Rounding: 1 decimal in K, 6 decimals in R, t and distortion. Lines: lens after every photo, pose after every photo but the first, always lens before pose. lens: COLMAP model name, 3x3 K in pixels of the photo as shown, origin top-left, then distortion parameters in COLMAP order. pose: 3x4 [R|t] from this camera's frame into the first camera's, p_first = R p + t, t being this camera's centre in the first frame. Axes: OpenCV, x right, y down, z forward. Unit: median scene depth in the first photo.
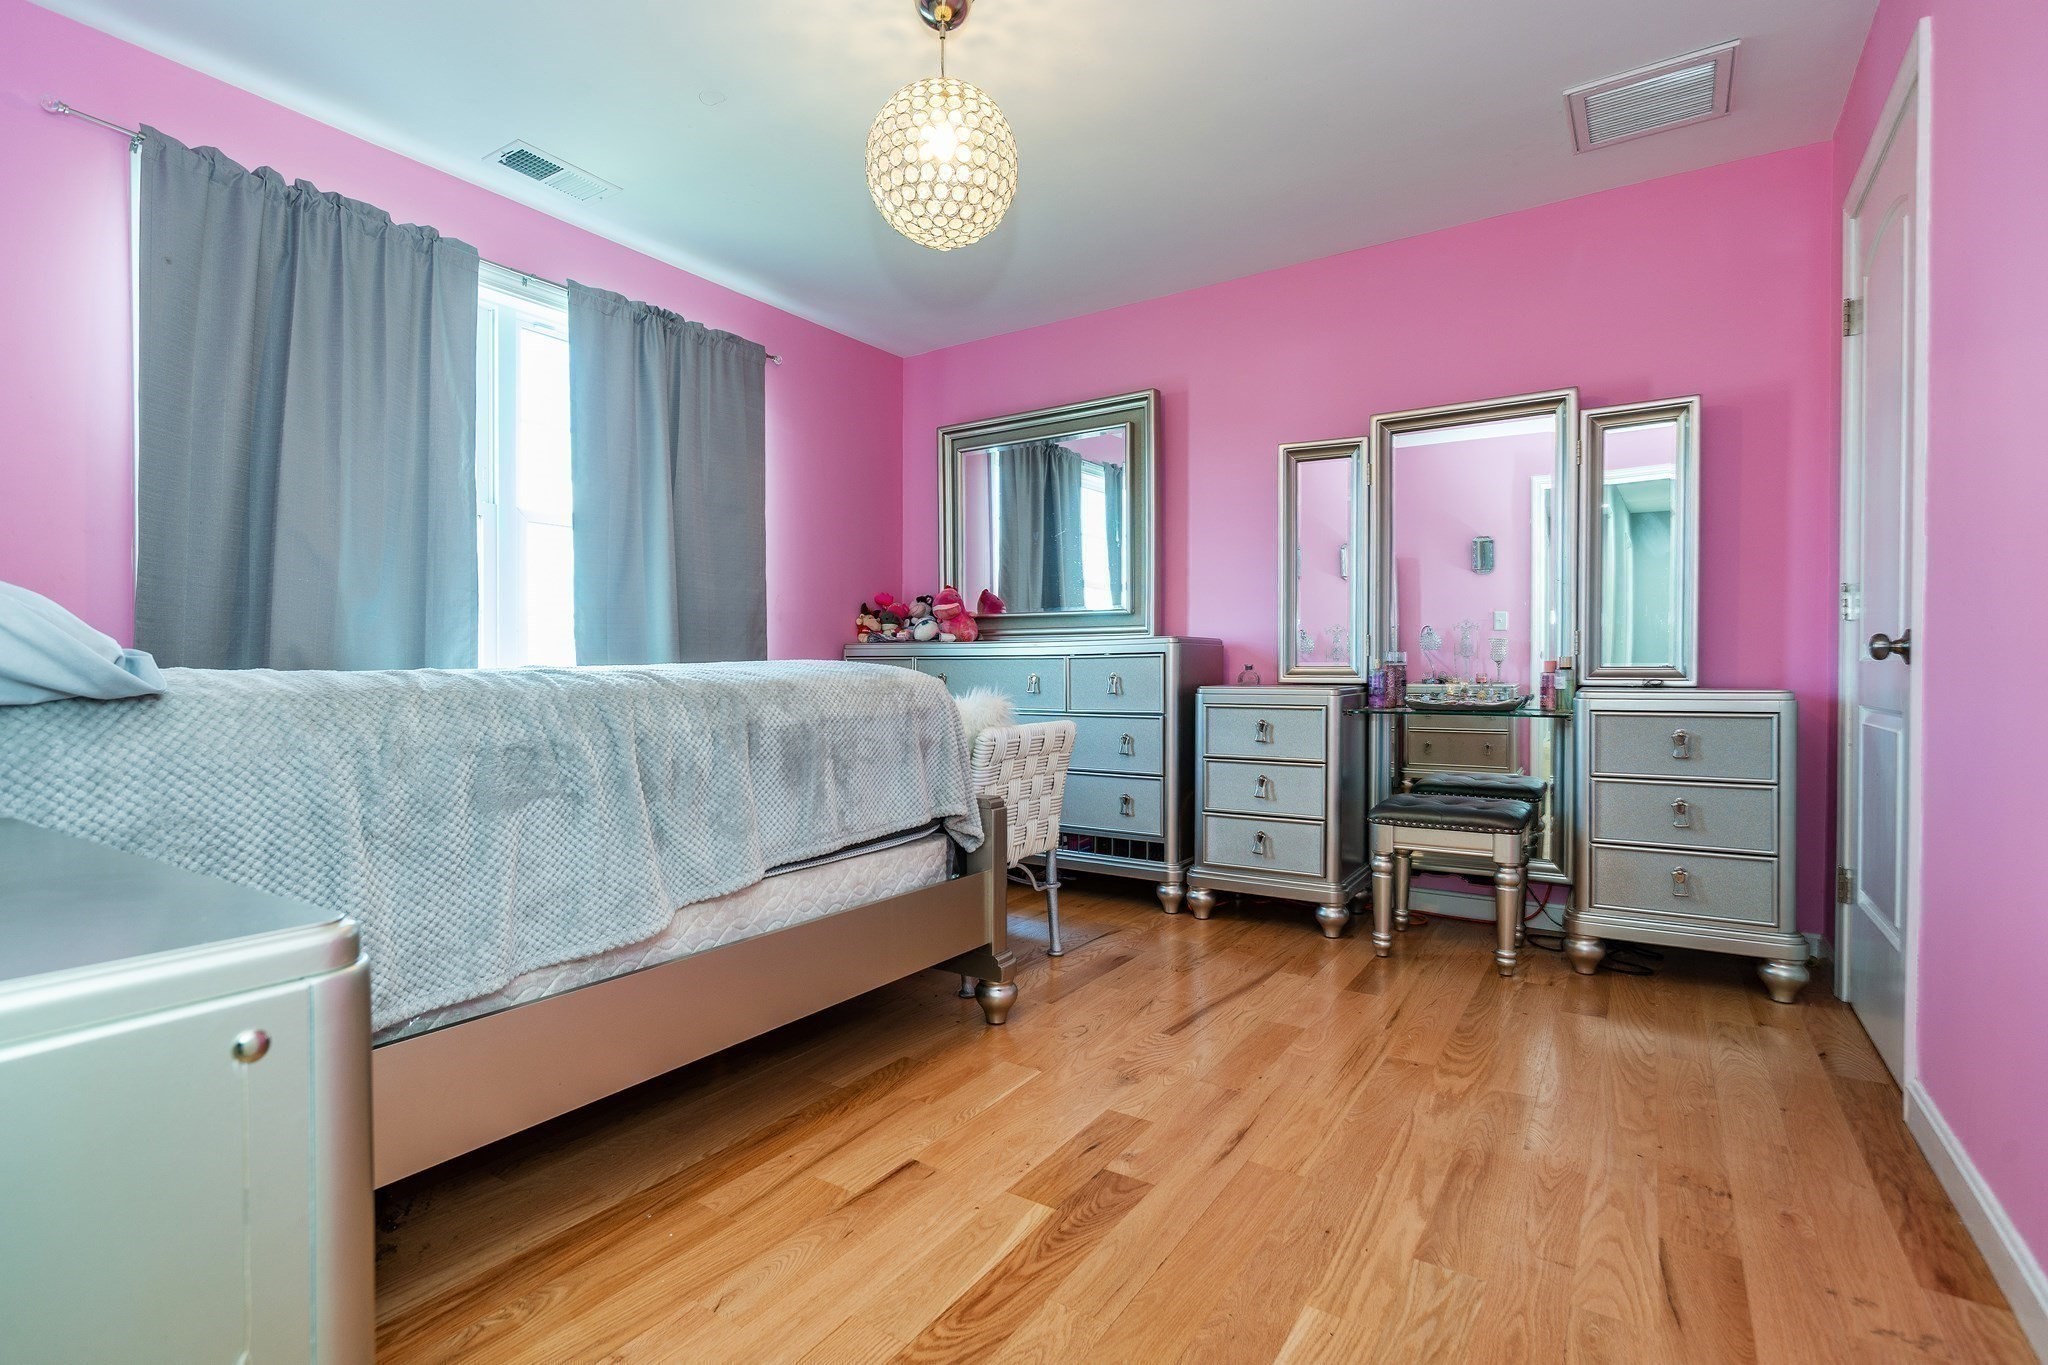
lens RADIAL K [[939.8, 0, 1032.1], [0, 939.8, 669.1], [0, 0, 1]] dist [-0.002495, -0.000626]
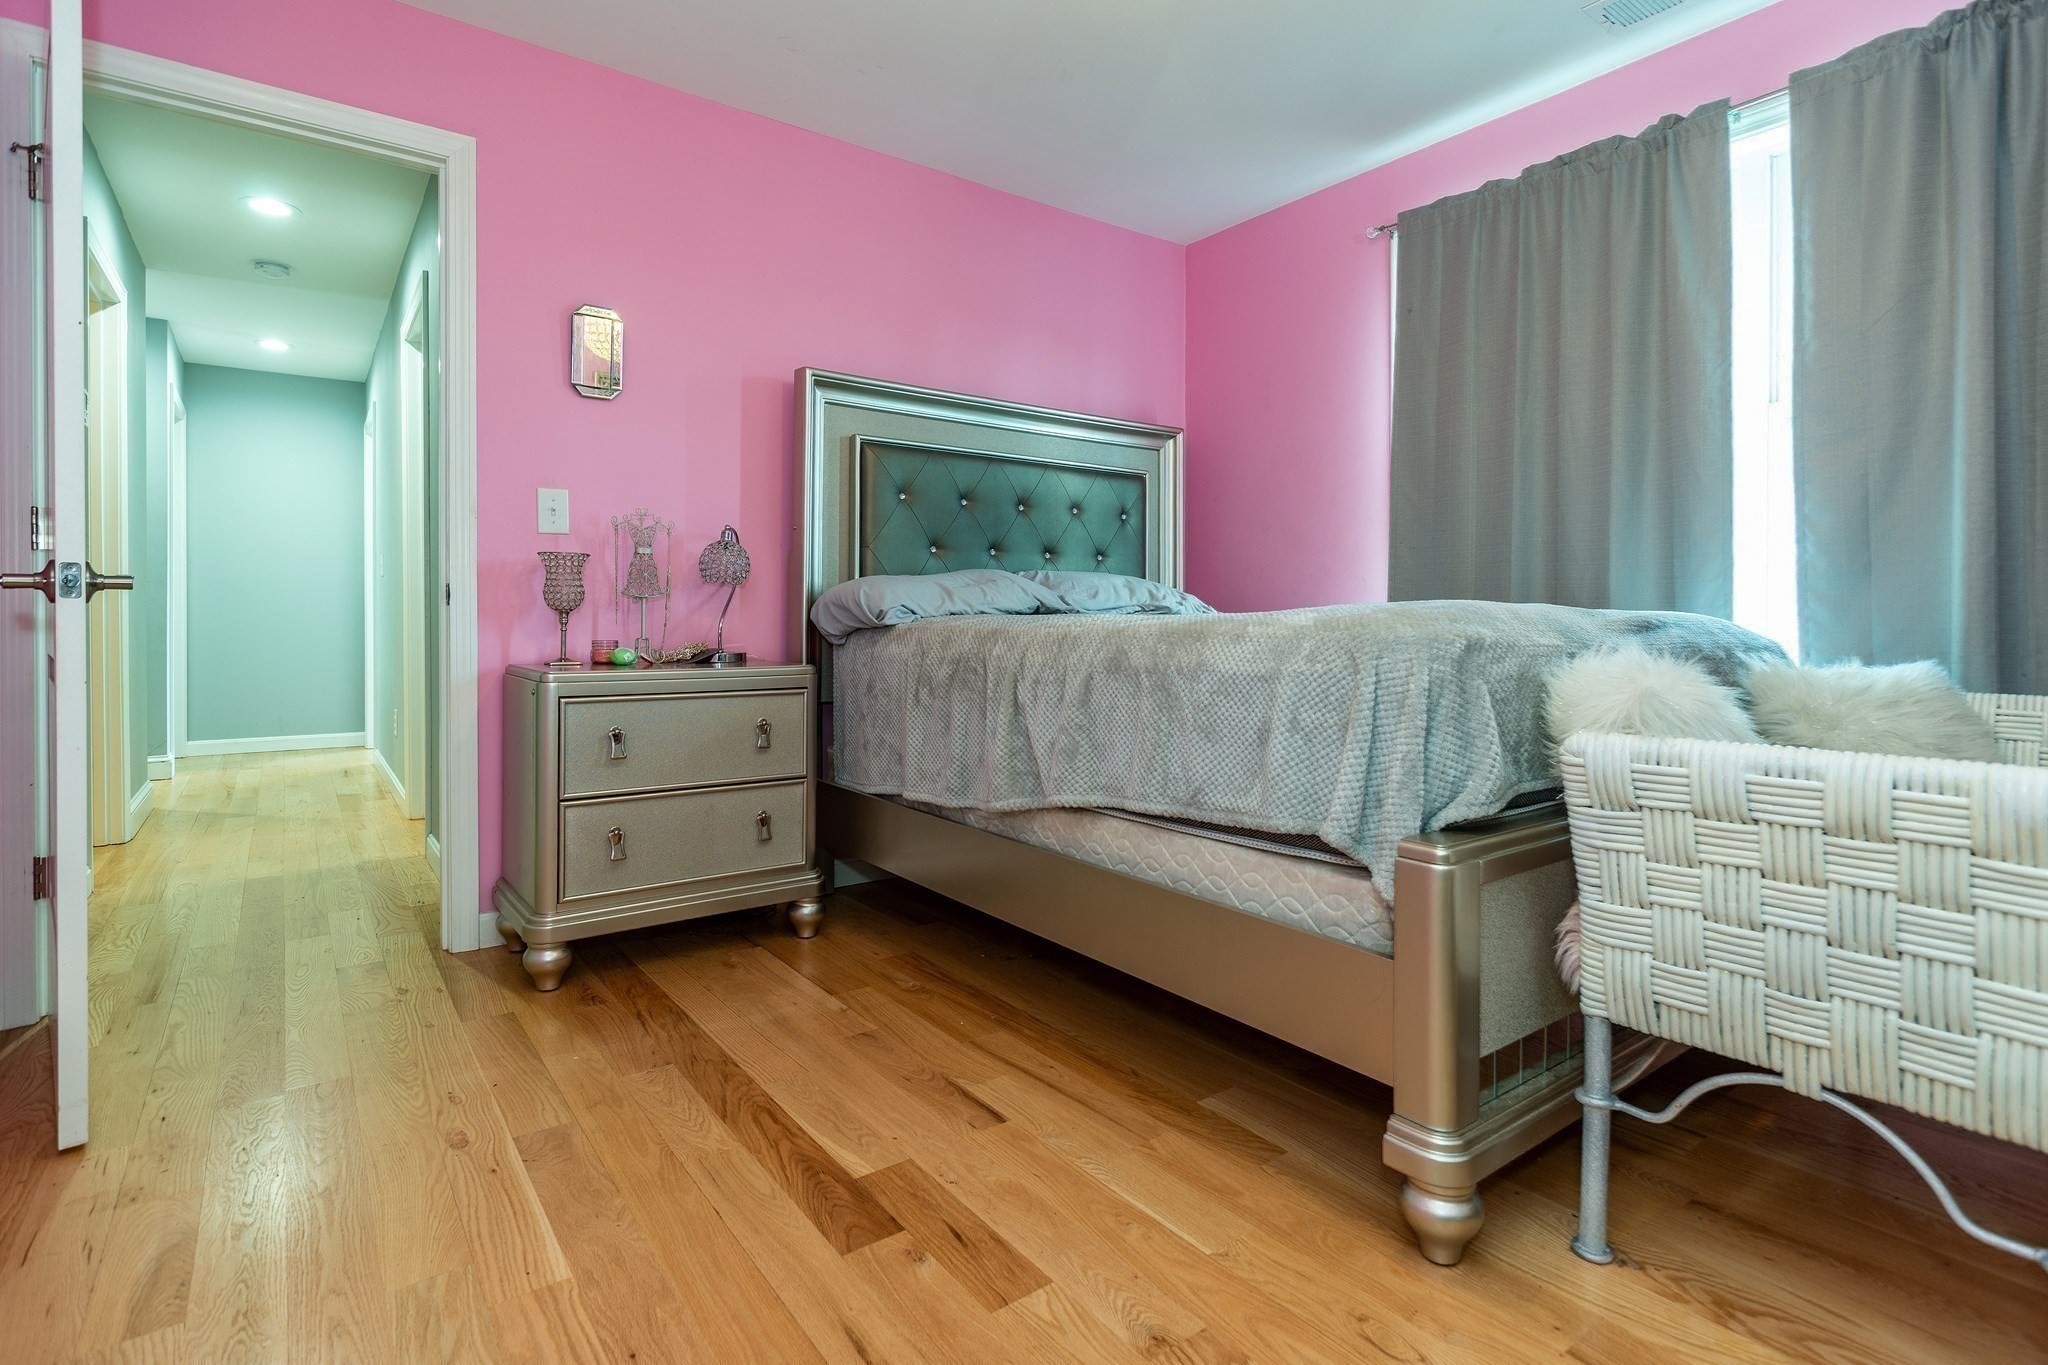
lens RADIAL K [[1012.9, 0, 1017.7], [0, 1012.9, 624.1], [0, 0, 1]] dist [-0.018485, -0.000407]
pose [[-0.354124, 0.001743, -0.935197, 0.796417], [-0.001644, 0.999996, 0.002487, 0.011670], [0.935197, 0.002418, -0.354119, 1.314172]]
